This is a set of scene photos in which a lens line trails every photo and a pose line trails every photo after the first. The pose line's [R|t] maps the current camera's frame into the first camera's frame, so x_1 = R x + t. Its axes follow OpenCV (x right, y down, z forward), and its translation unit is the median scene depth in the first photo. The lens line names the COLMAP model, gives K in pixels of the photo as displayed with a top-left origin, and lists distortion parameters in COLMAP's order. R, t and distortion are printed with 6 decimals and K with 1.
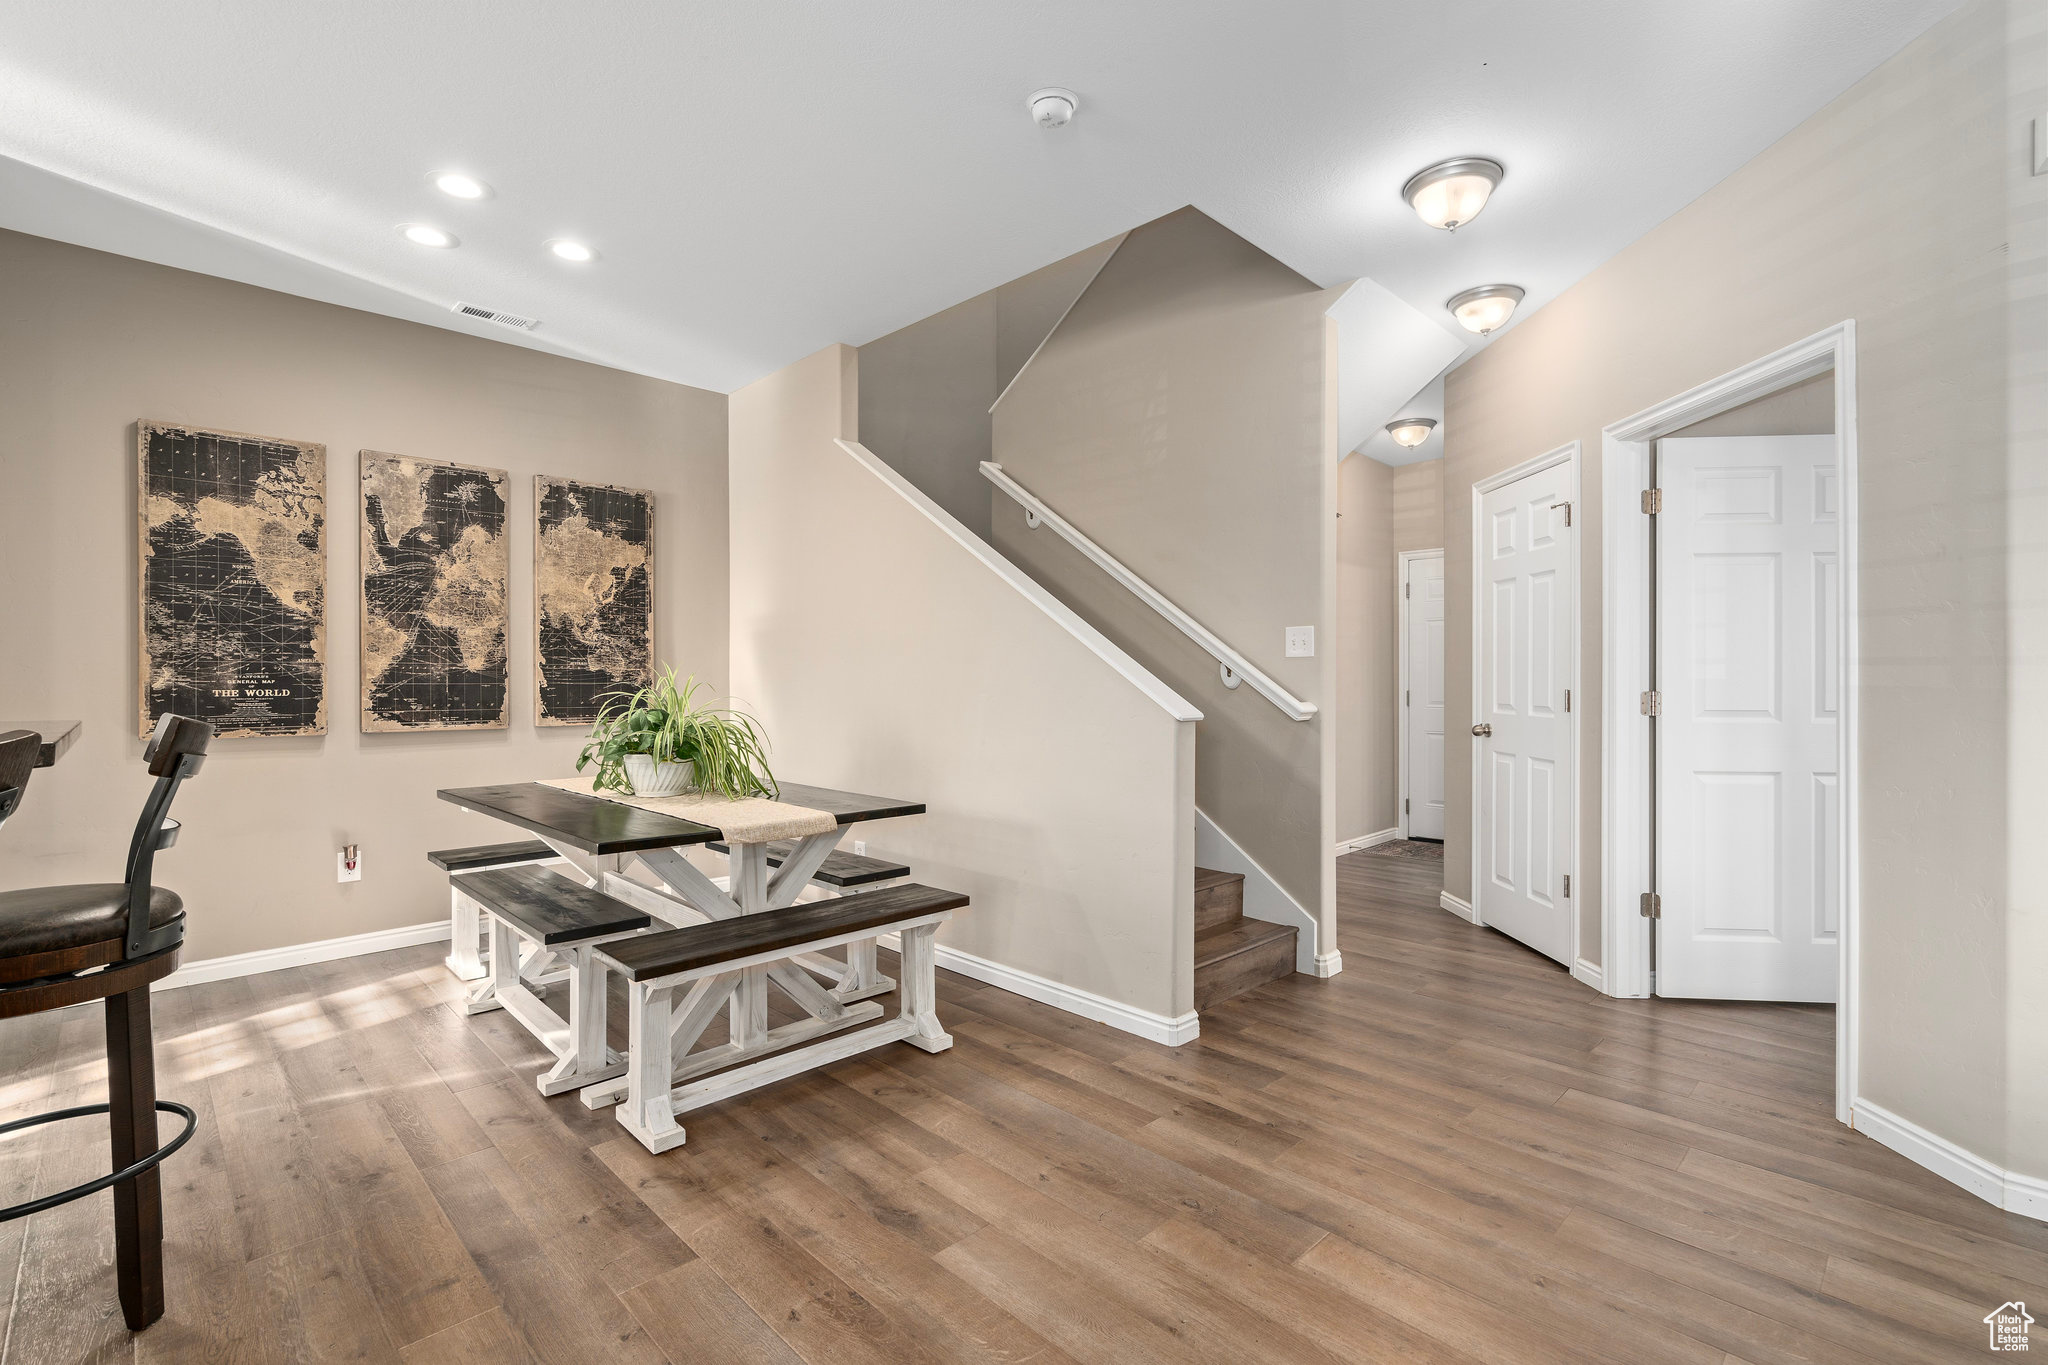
lens RADIAL K [[922.9, 0, 1024.0], [0, 922.9, 682.5], [0, 0, 1]] dist [-0.000699, -0.000054]
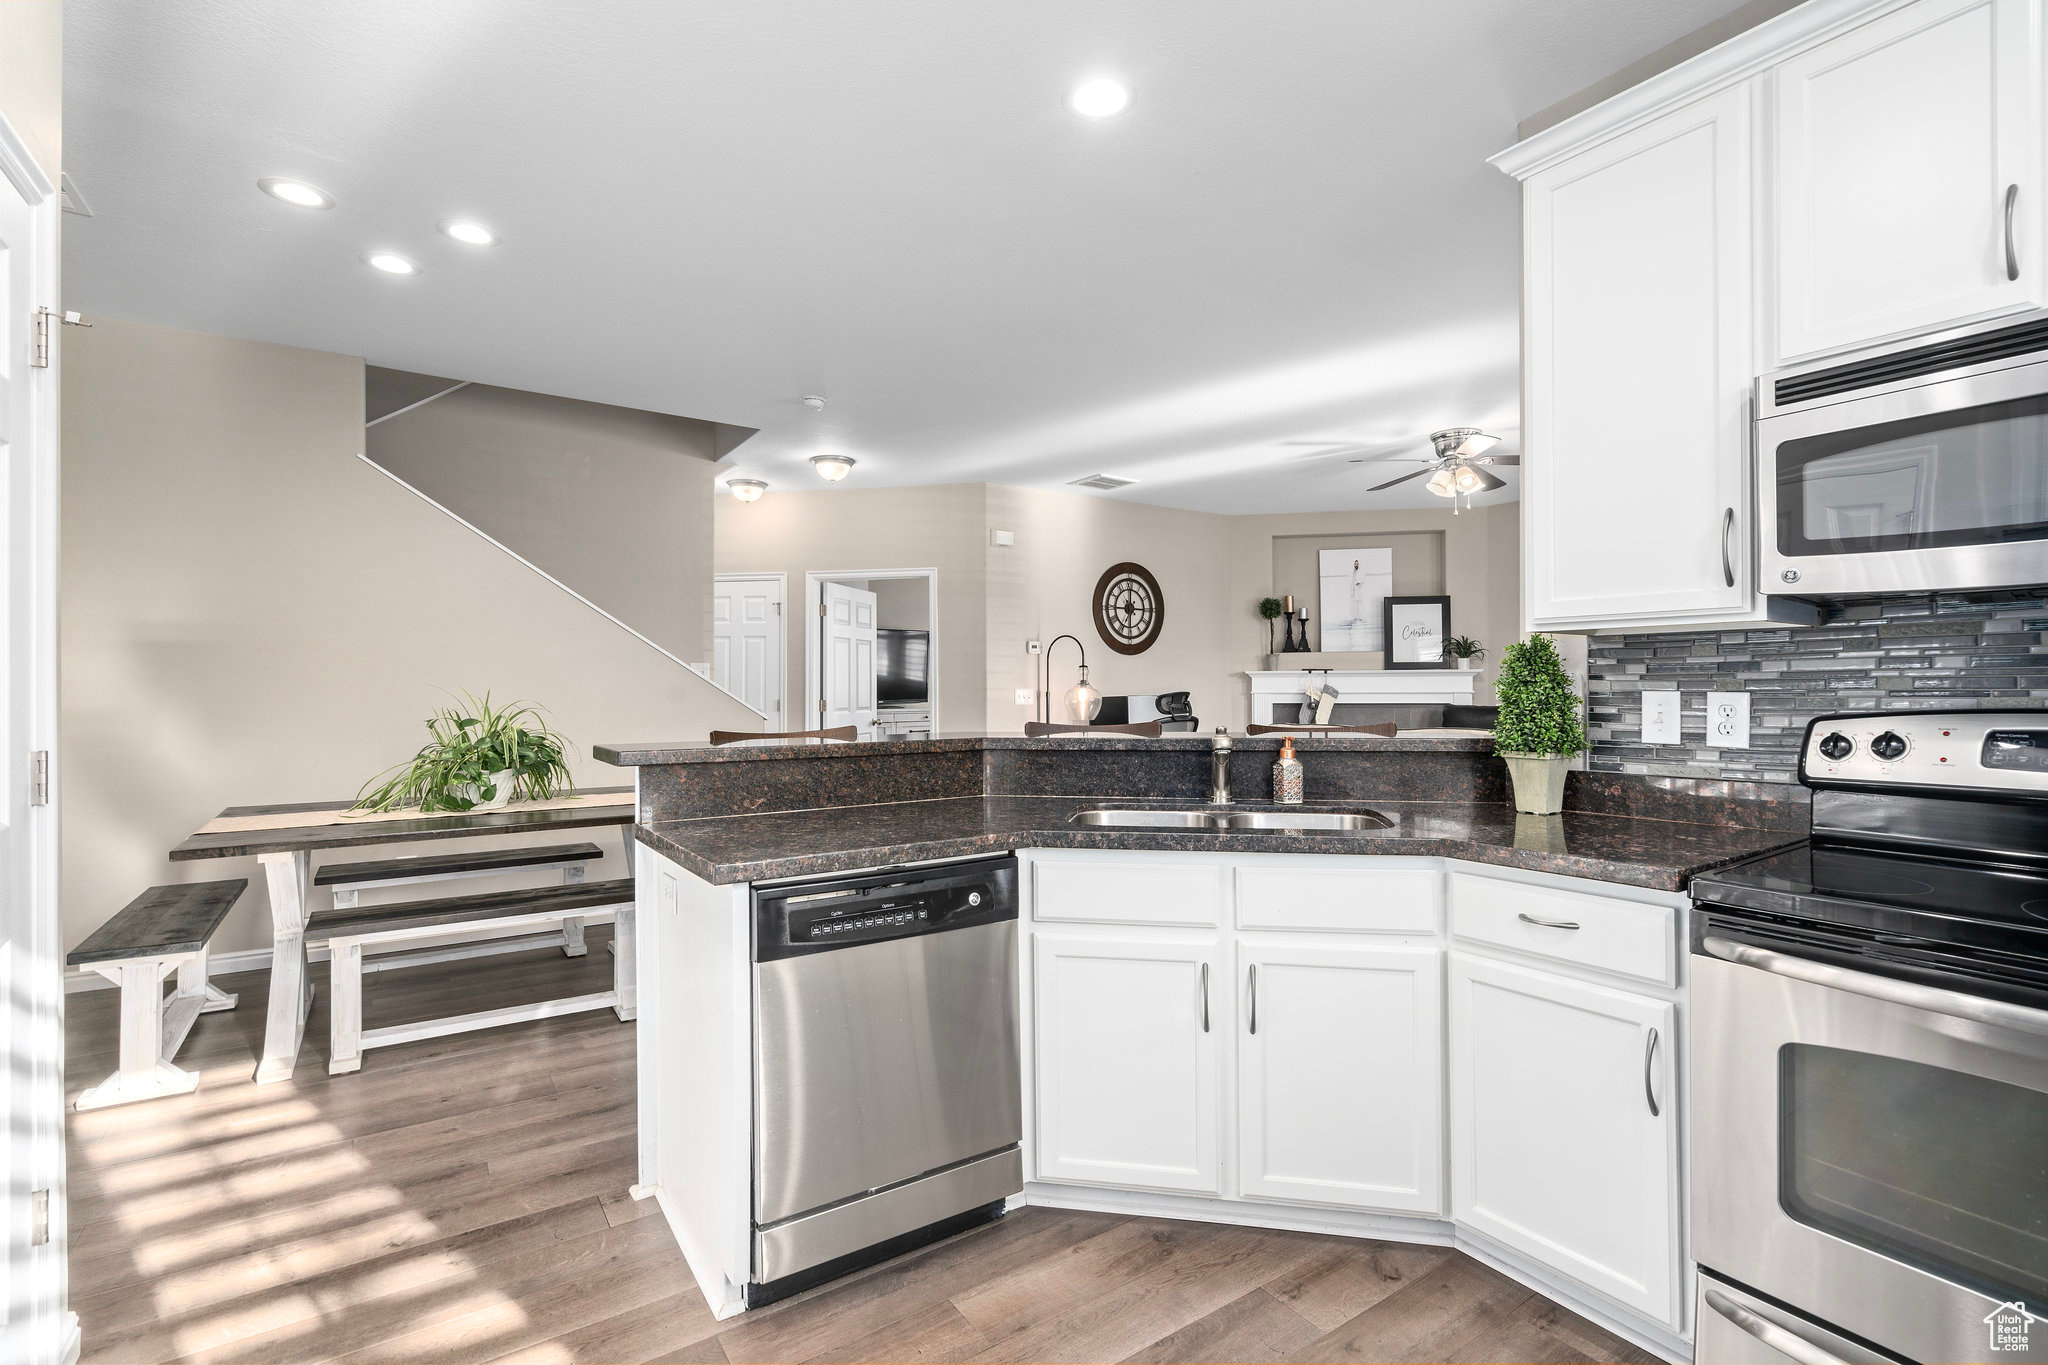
lens RADIAL K [[922.9, 0, 1024.0], [0, 922.9, 682.5], [0, 0, 1]] dist [-0.000699, -0.000054]
pose [[0.182799, 0.006719, 0.983127, -1.537758], [0.000559, 0.999976, -0.006938, -0.020059], [-0.983150, 0.001818, 0.182791, 0.192986]]
